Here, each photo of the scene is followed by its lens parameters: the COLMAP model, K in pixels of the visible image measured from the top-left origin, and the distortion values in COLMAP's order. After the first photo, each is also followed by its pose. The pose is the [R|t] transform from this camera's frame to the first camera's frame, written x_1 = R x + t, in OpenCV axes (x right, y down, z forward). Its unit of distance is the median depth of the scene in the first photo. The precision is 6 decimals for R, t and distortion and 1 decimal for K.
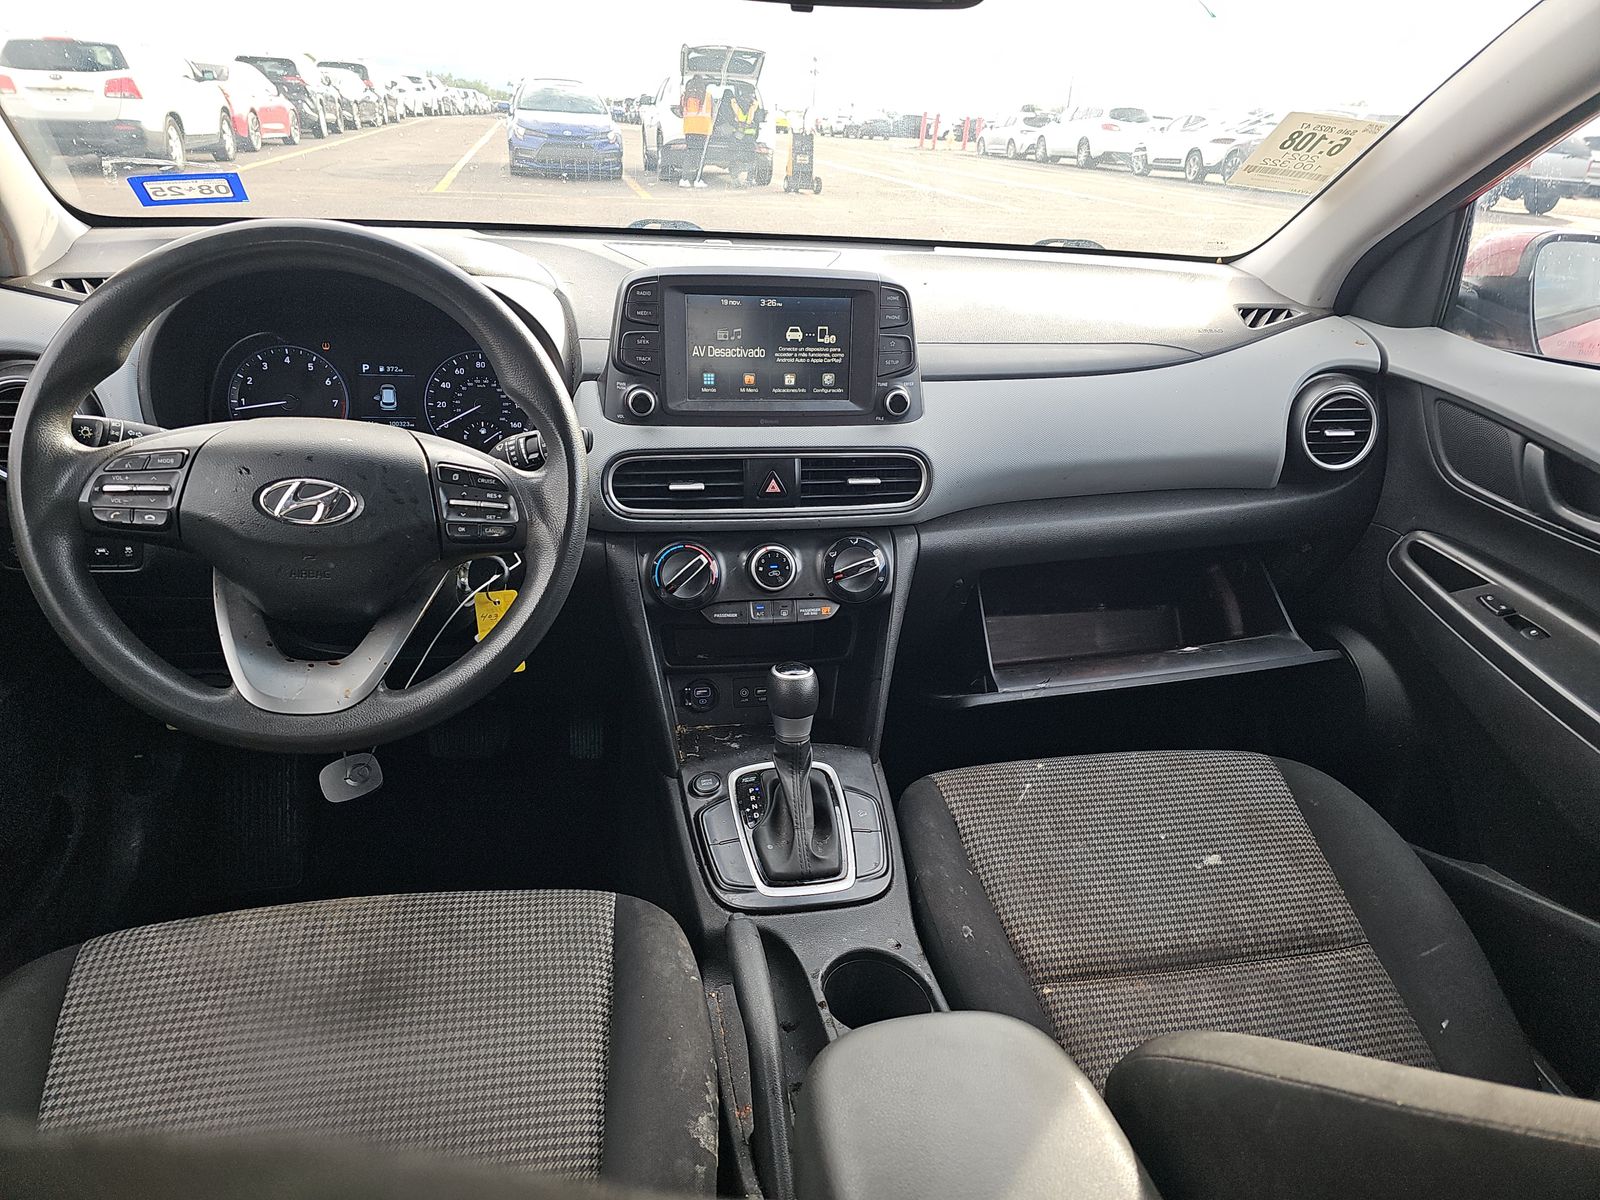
lens RADIAL K [[1063.6, 0, 802.1], [0, 1063.6, 600.2], [0, 0, 1]] dist [0.083510, -0.100131]
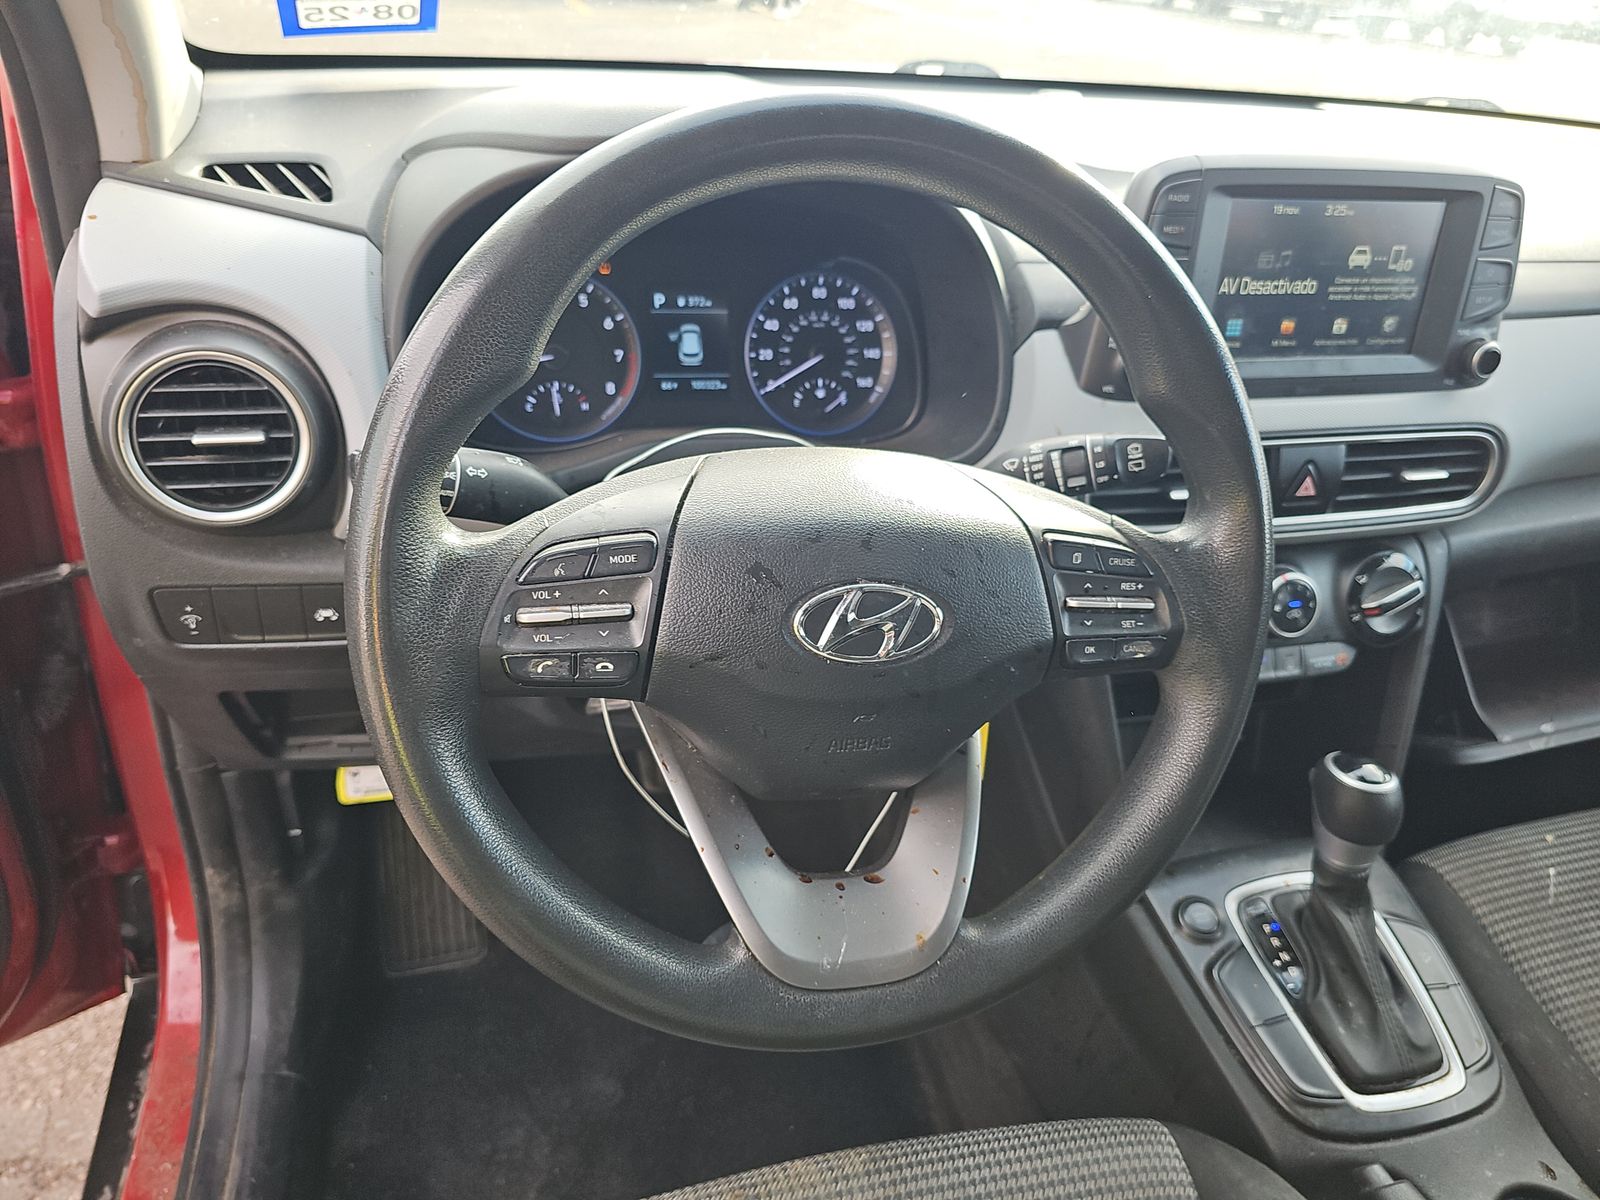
lens RADIAL K [[1093.5, 0, 798.2], [0, 1093.5, 571.1], [0, 0, 1]] dist [0.051098, -0.075870]
pose [[0.997701, -0.013716, 0.066367, -0.394762], [0.006186, 0.993648, 0.112365, -0.135122], [-0.067486, -0.111696, 0.991448, 0.330296]]
